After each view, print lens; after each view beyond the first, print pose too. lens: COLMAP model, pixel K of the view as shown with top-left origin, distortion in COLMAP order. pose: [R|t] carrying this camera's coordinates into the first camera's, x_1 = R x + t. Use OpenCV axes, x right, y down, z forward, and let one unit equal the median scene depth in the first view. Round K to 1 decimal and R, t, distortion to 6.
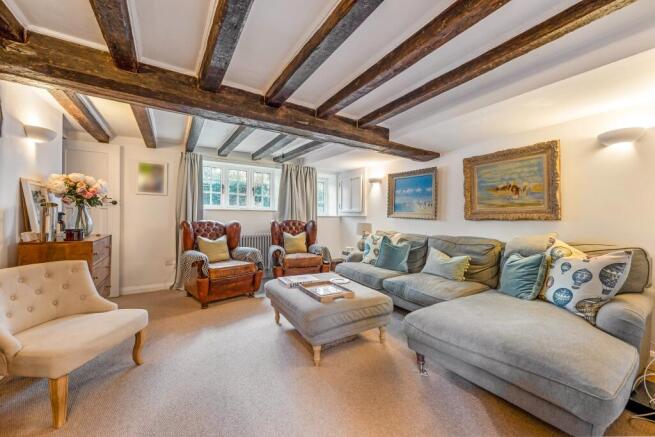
lens RADIAL K [[257.2, 0, 328.1], [0, 257.2, 216.1], [0, 0, 1]] dist [-0.000212, -0.000013]
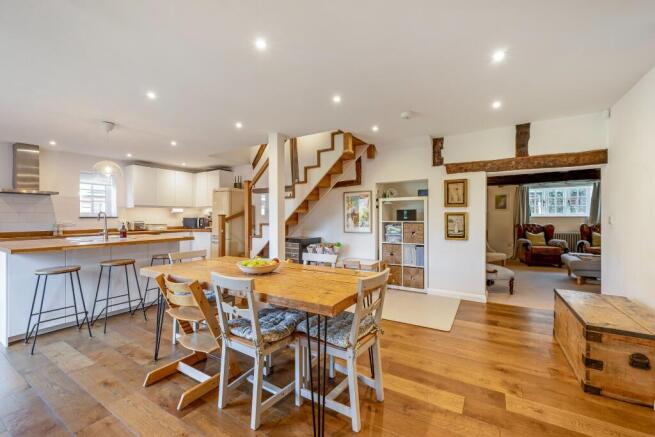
lens RADIAL K [[275.3, 0, 327.5], [0, 275.3, 218.4], [0, 0, 1]] dist [-0.000752, -0.000110]
pose [[0.440784, -0.002538, -0.897610, 0.629182], [0.005276, 0.999986, -0.000237, -0.023356], [0.897598, -0.004631, 0.440791, -1.131669]]
